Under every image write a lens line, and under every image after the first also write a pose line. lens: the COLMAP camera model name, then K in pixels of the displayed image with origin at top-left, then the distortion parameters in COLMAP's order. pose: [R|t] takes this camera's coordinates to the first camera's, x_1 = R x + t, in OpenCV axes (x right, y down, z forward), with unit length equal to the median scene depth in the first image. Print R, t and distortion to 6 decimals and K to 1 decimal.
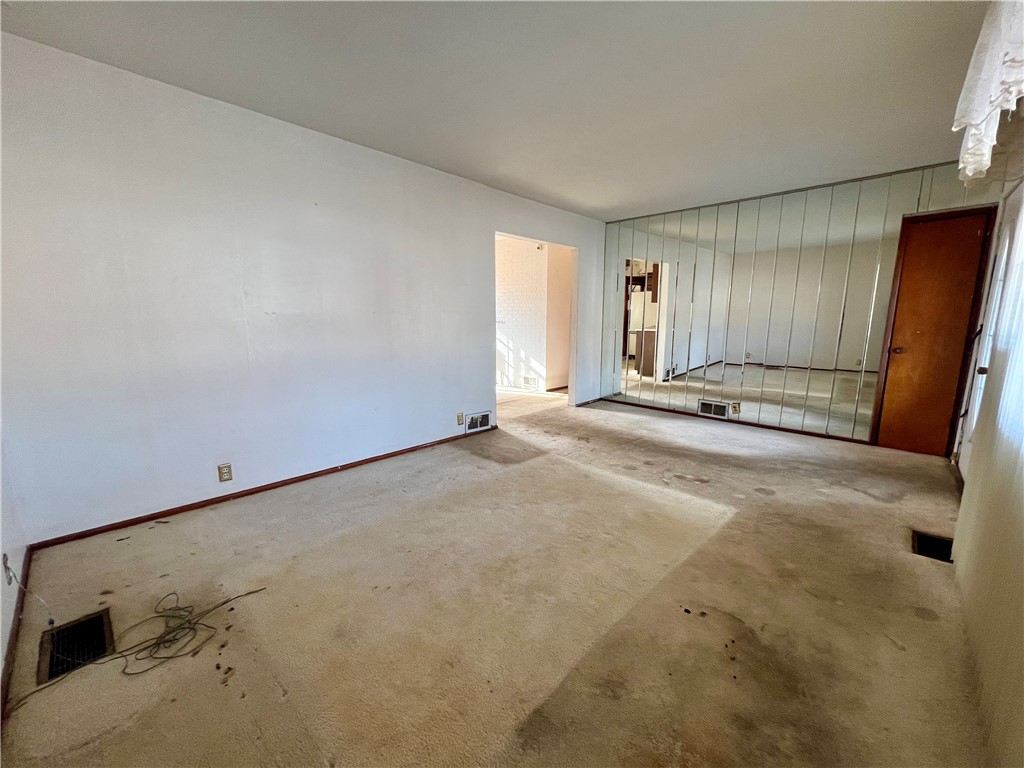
lens RADIAL K [[410.5, 0, 512.0], [0, 410.5, 384.0], [0, 0, 1]] dist [0.000610, 0.000052]
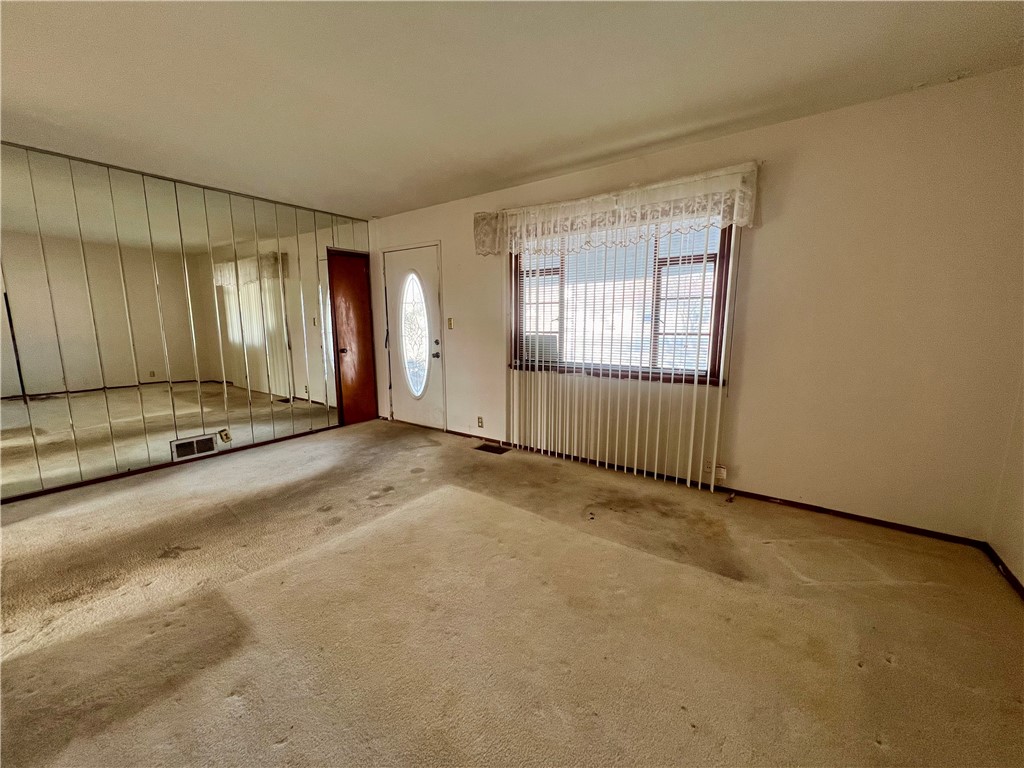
lens RADIAL K [[407.4, 0, 513.8], [0, 407.4, 385.7], [0, 0, 1]] dist [-0.001571, -0.000455]
pose [[-0.155332, -0.151579, 0.976164, -0.479662], [0.168026, 0.969705, 0.177313, -0.124342], [-0.973468, 0.191563, -0.125157, 0.713296]]
